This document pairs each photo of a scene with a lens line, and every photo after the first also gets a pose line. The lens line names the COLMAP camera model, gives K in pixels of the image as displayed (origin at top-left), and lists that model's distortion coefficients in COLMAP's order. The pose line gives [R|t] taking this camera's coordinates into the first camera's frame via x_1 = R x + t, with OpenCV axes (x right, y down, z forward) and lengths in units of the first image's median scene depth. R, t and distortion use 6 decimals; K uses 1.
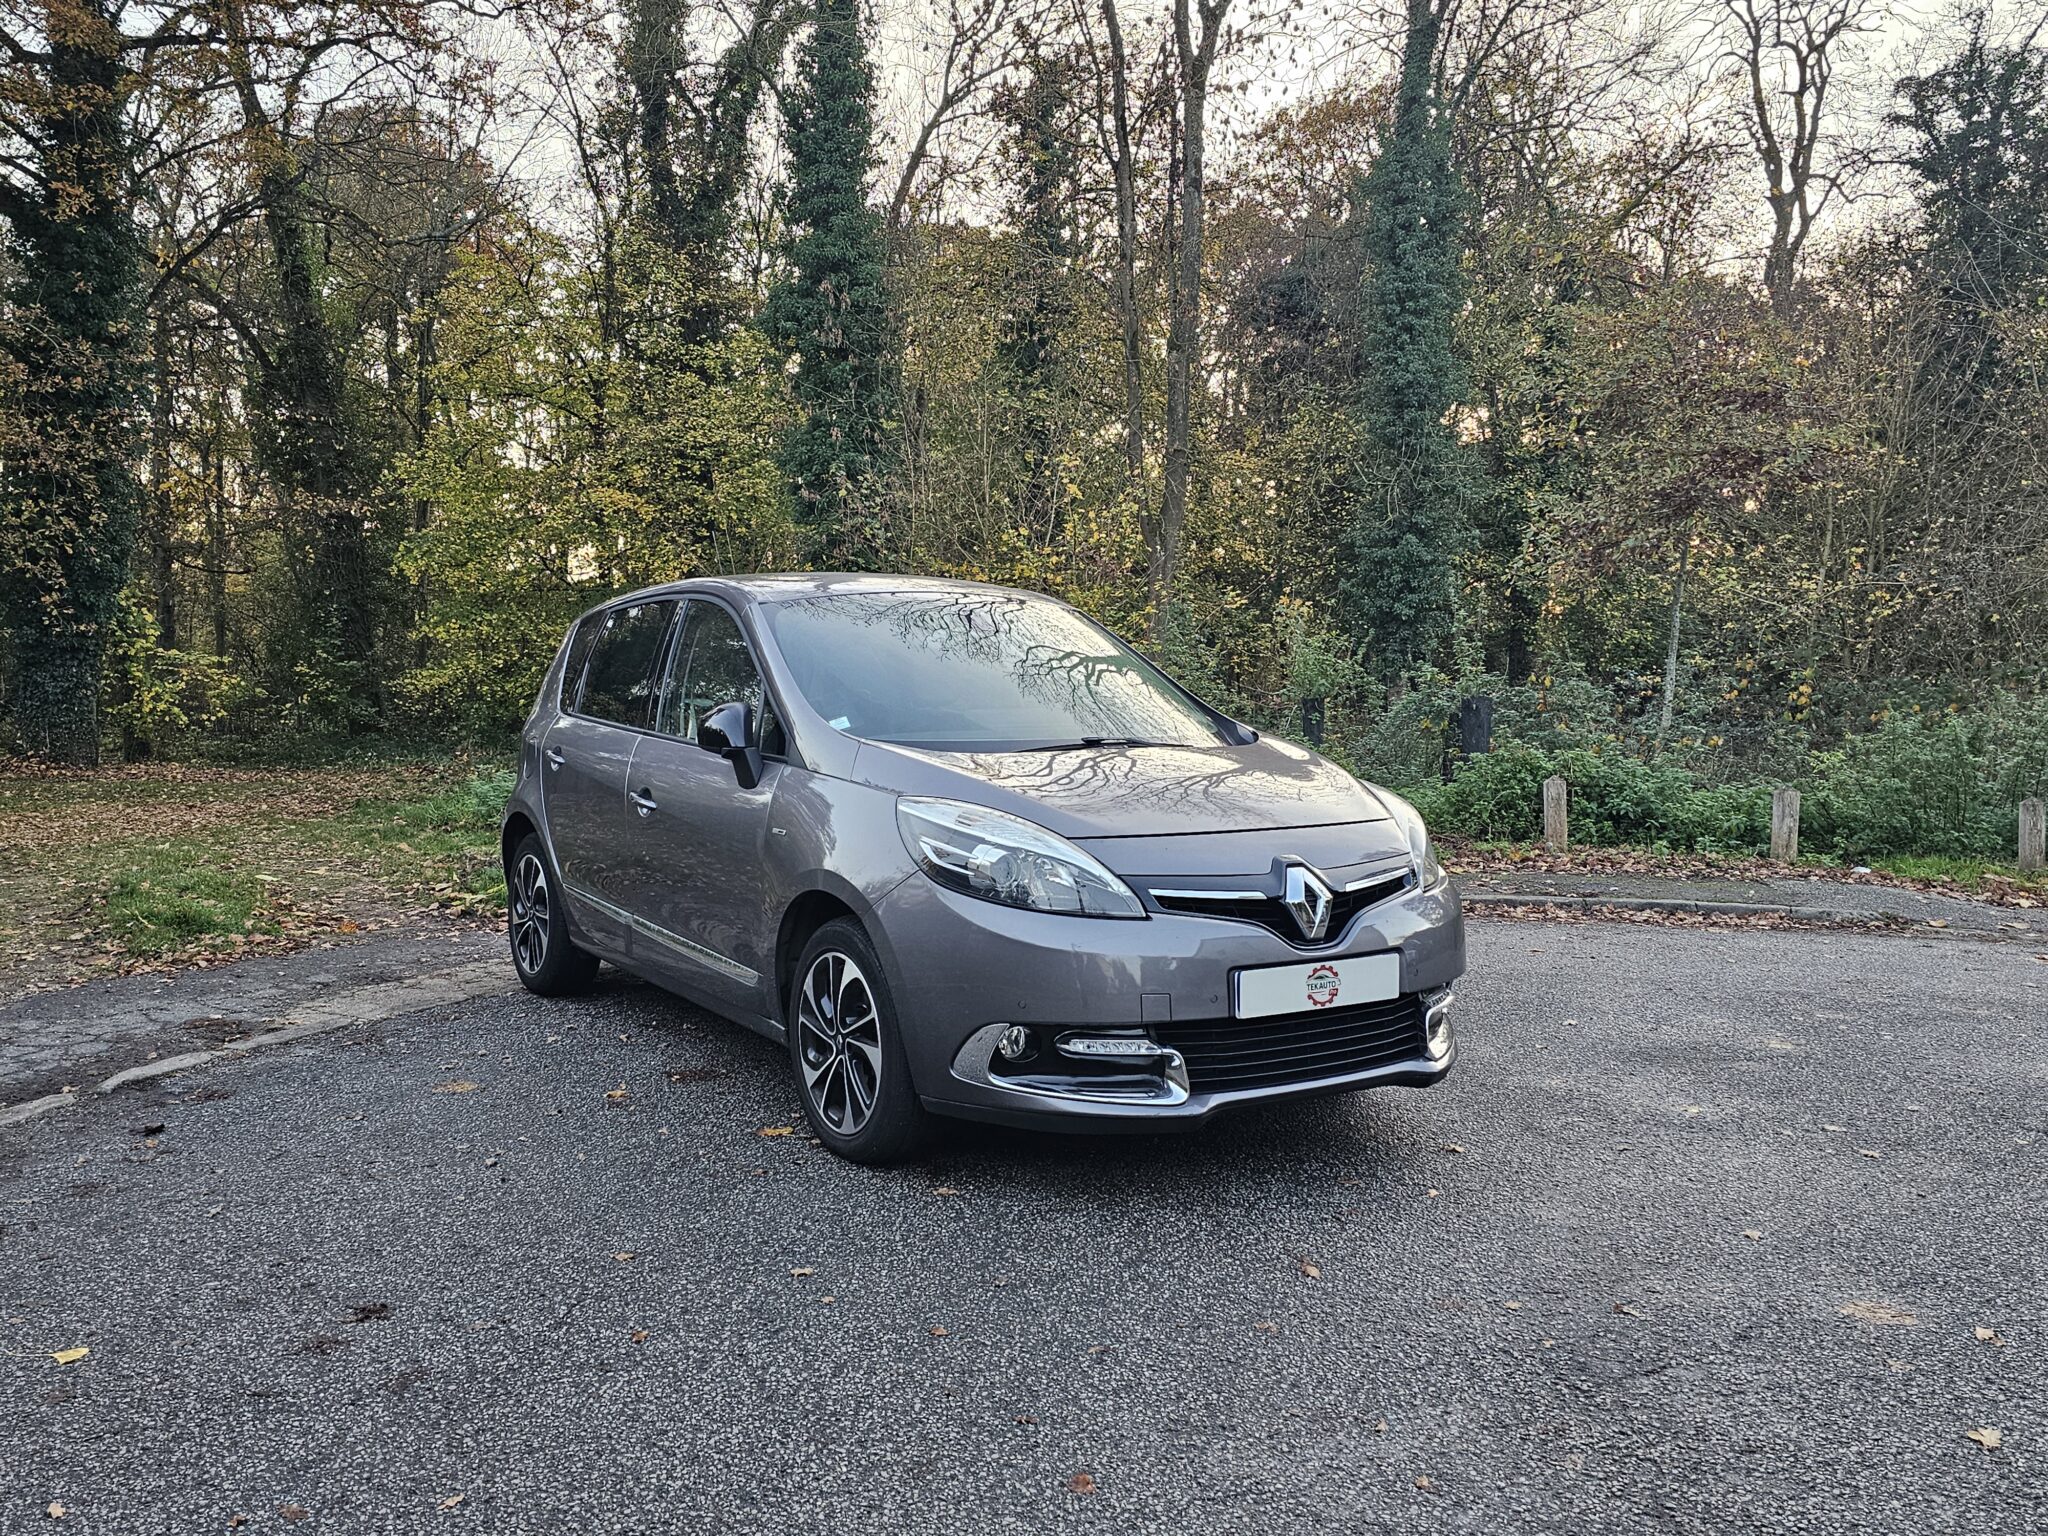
lens RADIAL K [[1676.7, 0, 1031.5], [0, 1676.7, 765.0], [0, 0, 1]] dist [0.099888, -0.108579]
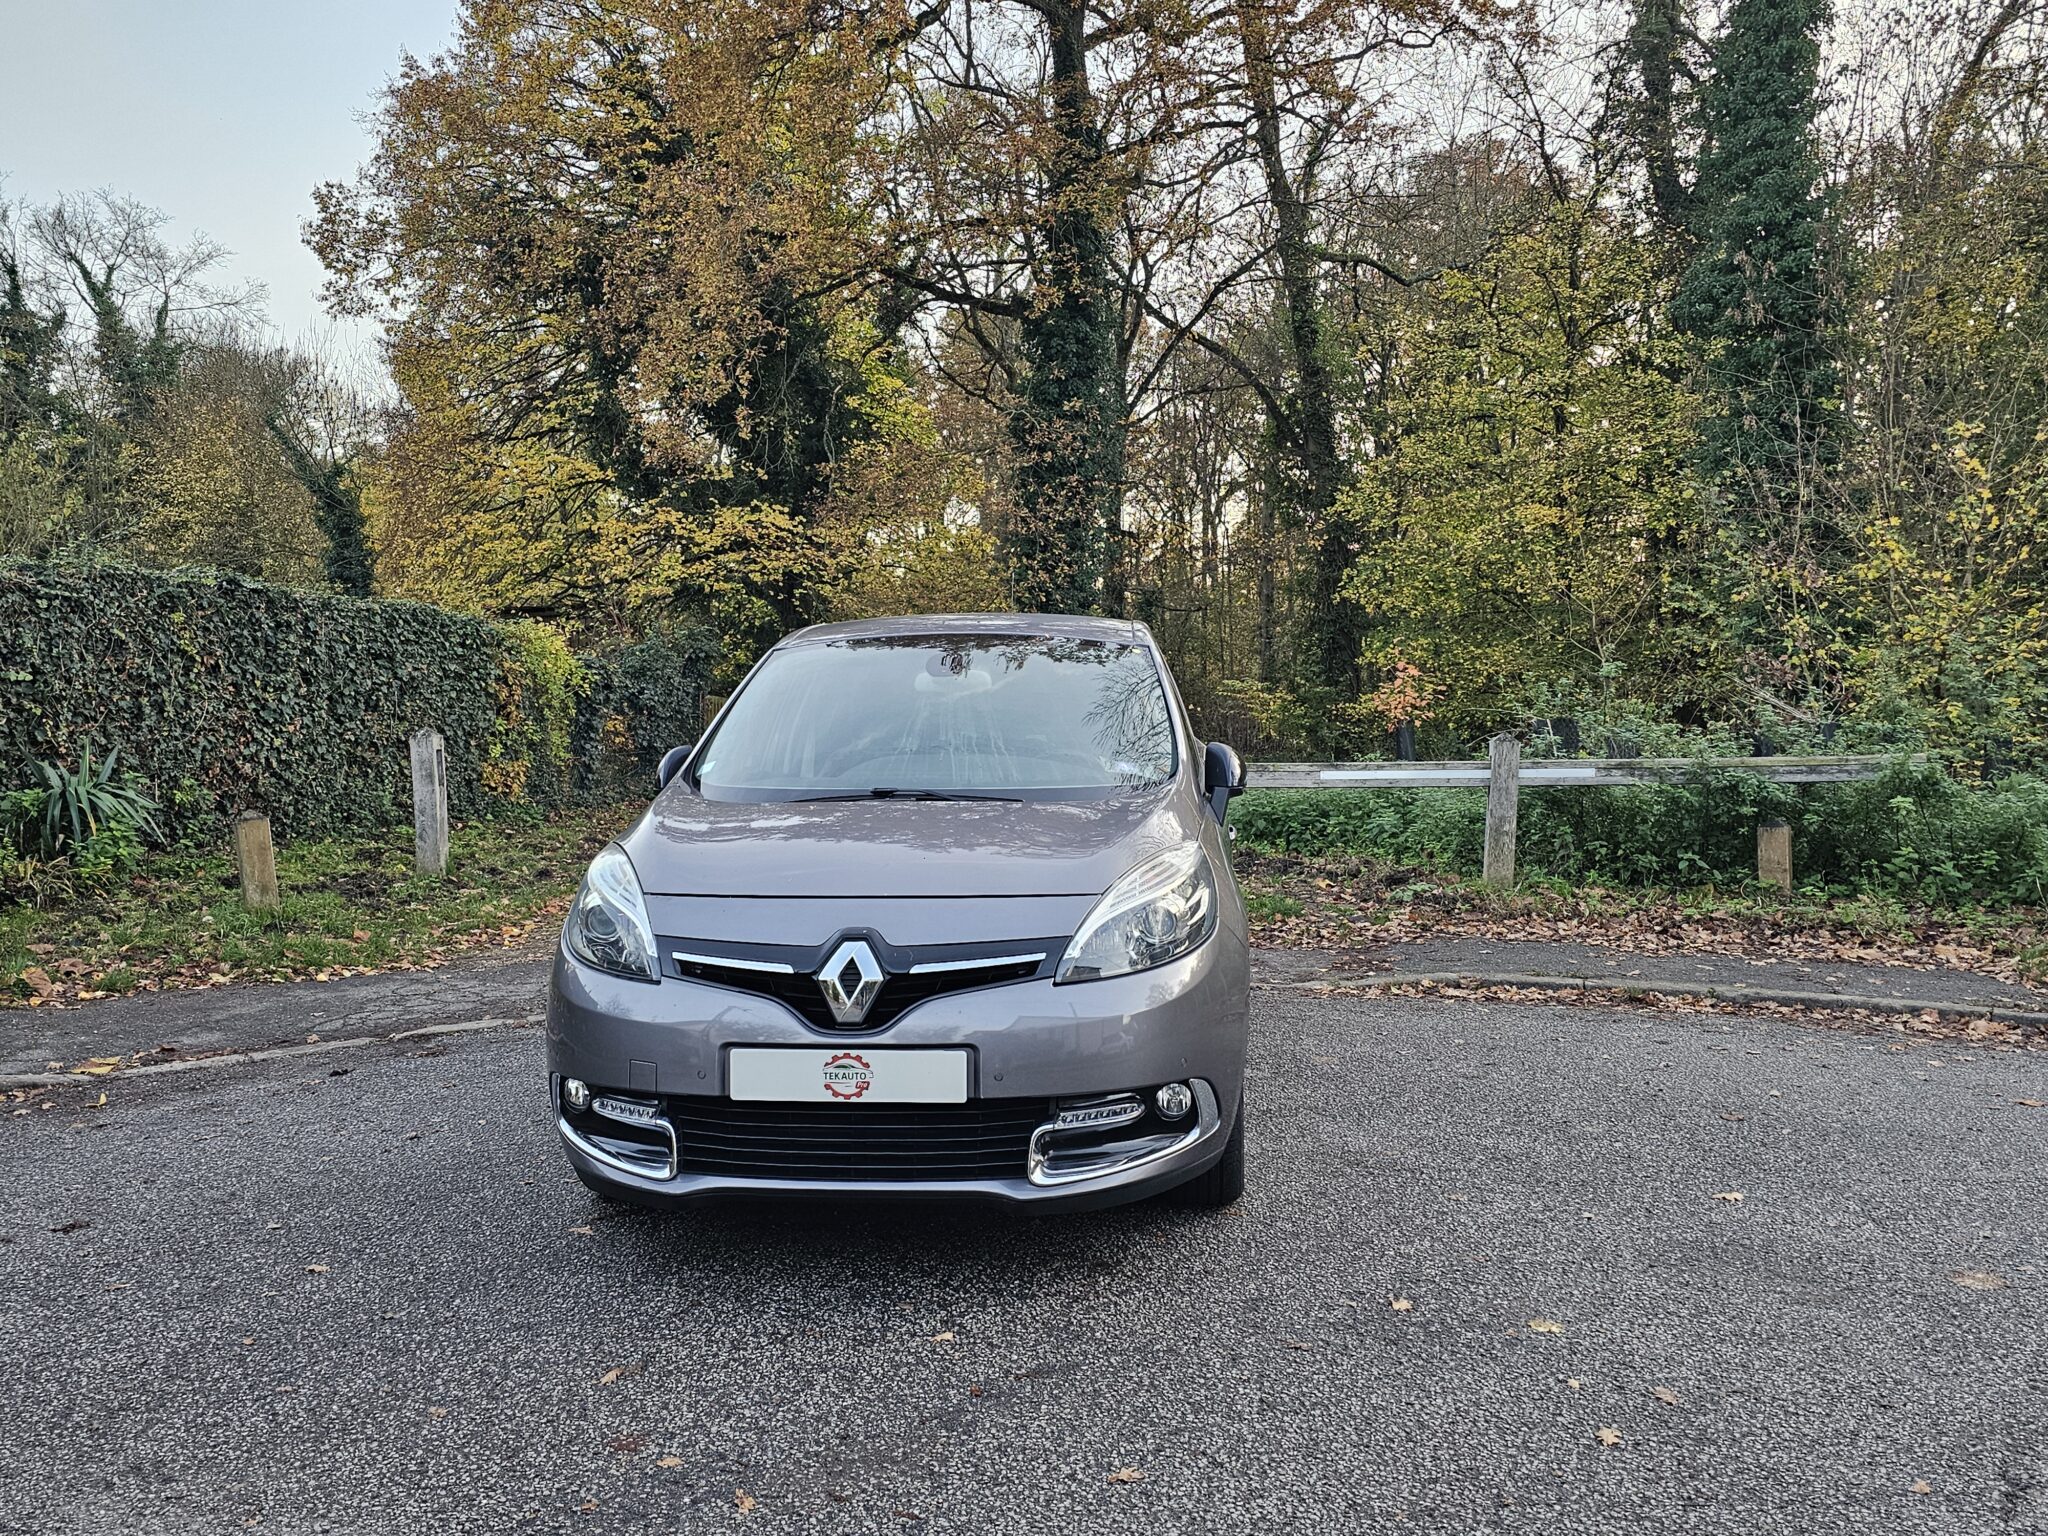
lens RADIAL K [[1676.7, 0, 1031.5], [0, 1676.7, 765.0], [0, 0, 1]] dist [0.099888, -0.108579]
pose [[0.779723, 0.017082, -0.625892, 0.803568], [-0.022648, 0.999743, -0.000929, -0.035734], [0.625715, 0.014899, 0.779909, 0.358529]]
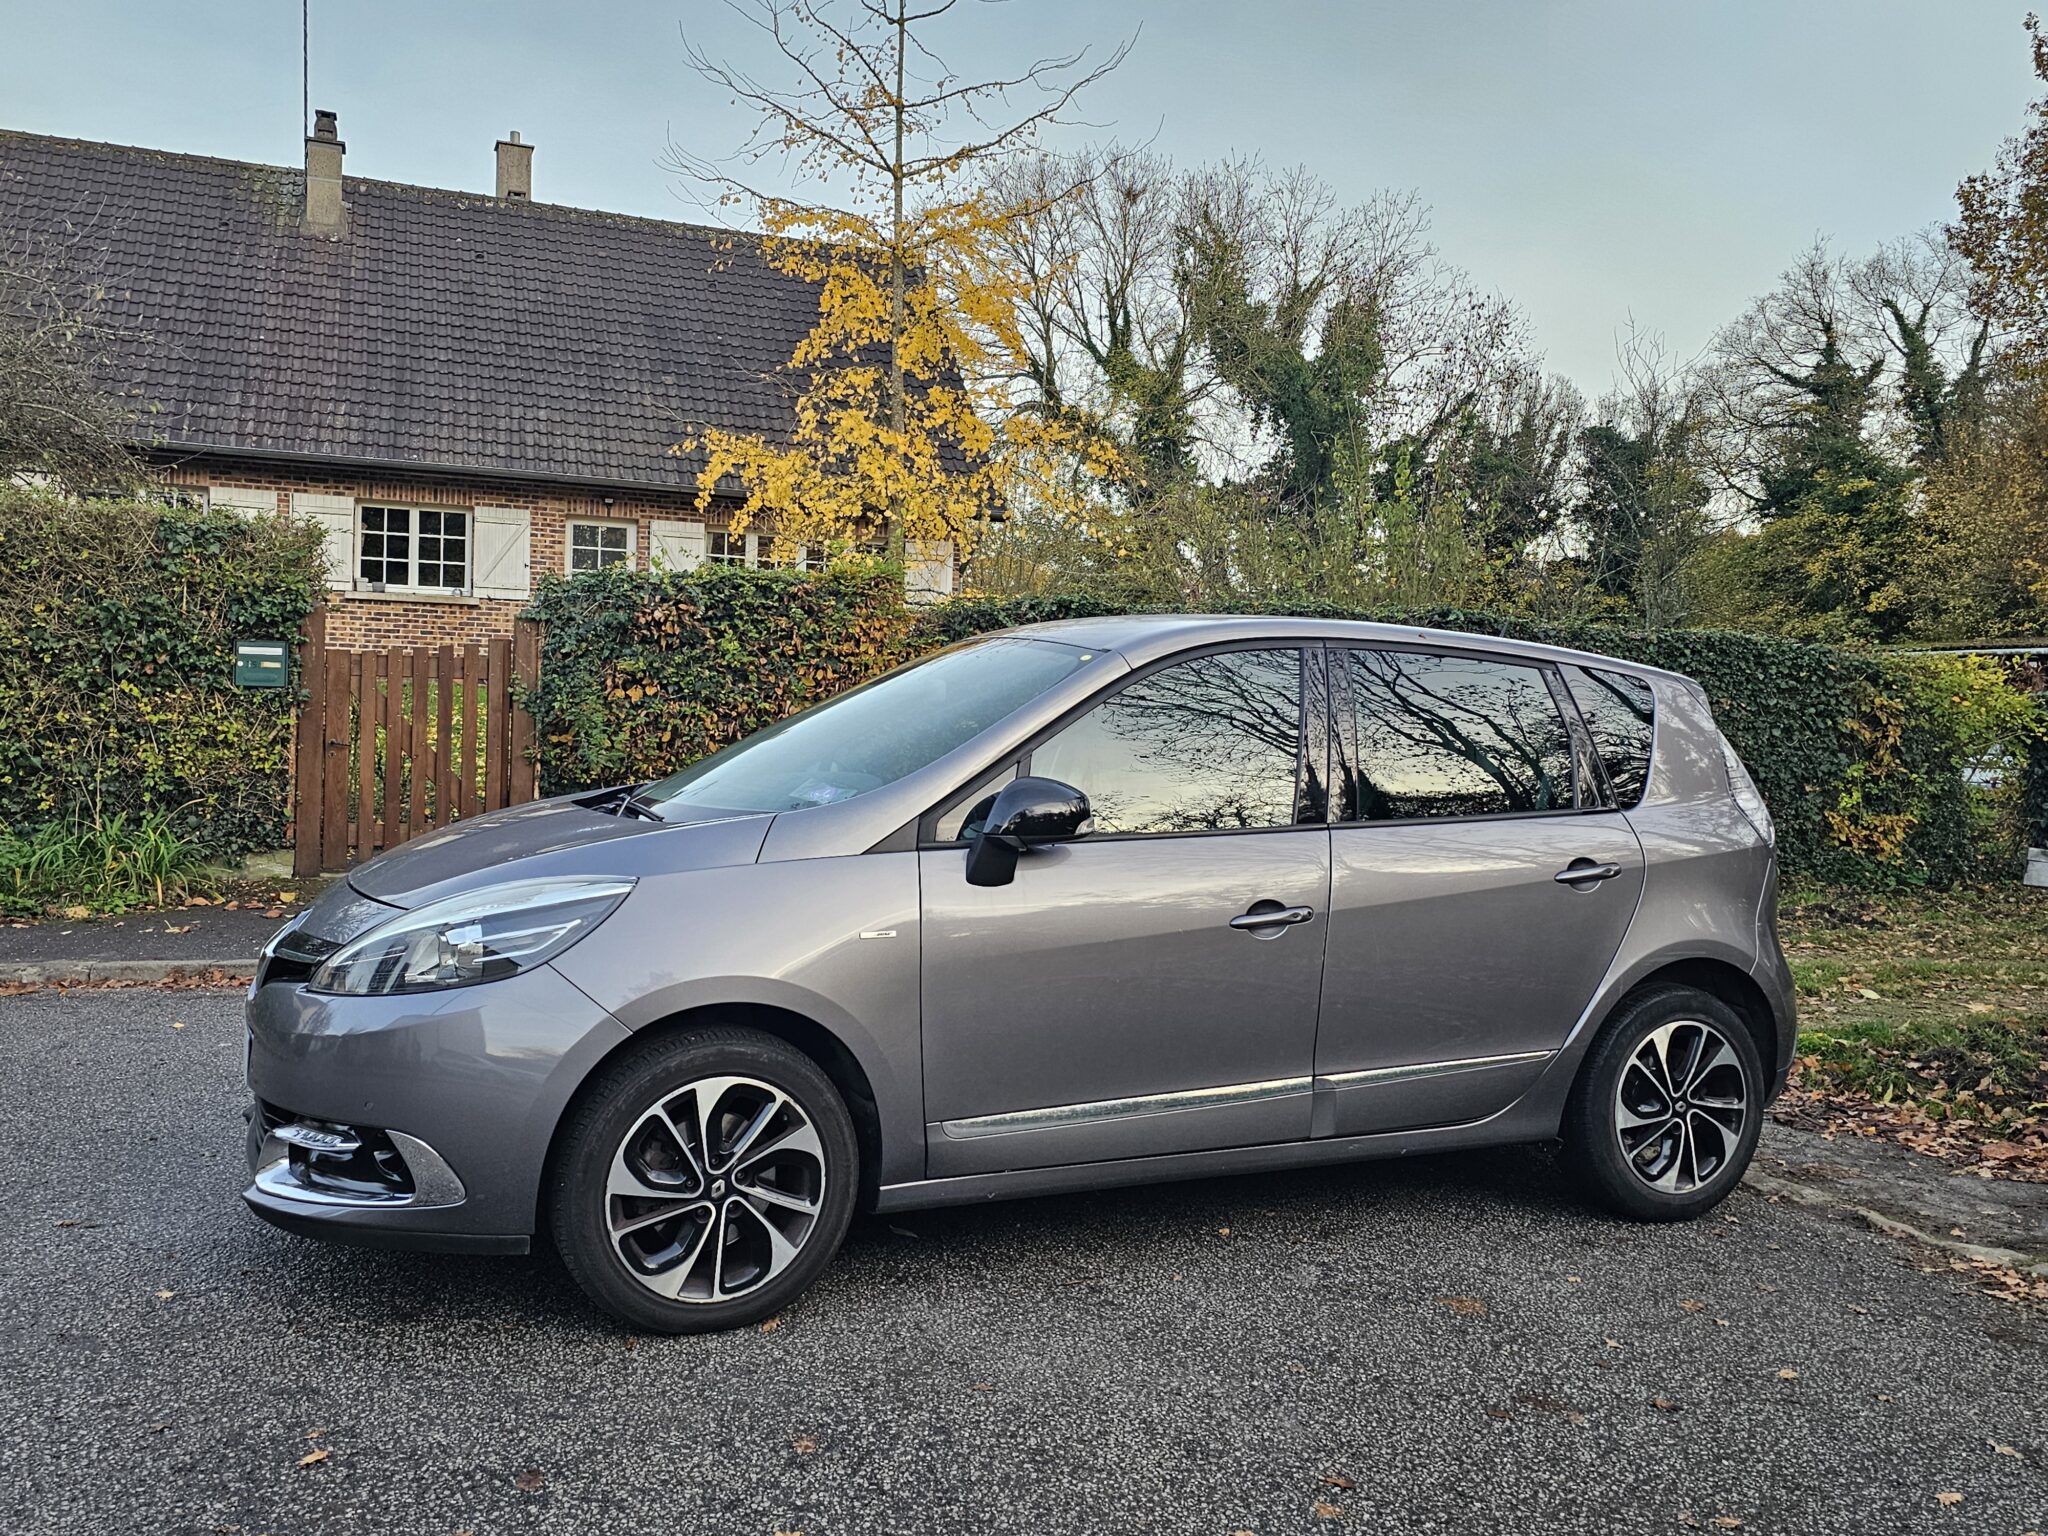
lens RADIAL K [[1673.2, 0, 1005.9], [0, 1673.2, 762.2], [0, 0, 1]] dist [0.084382, -0.087352]
pose [[-0.167764, 0.020033, -0.985624, 1.054730], [-0.082492, 0.996002, 0.034285, -0.097912], [0.982370, 0.087058, -0.165441, 1.576290]]
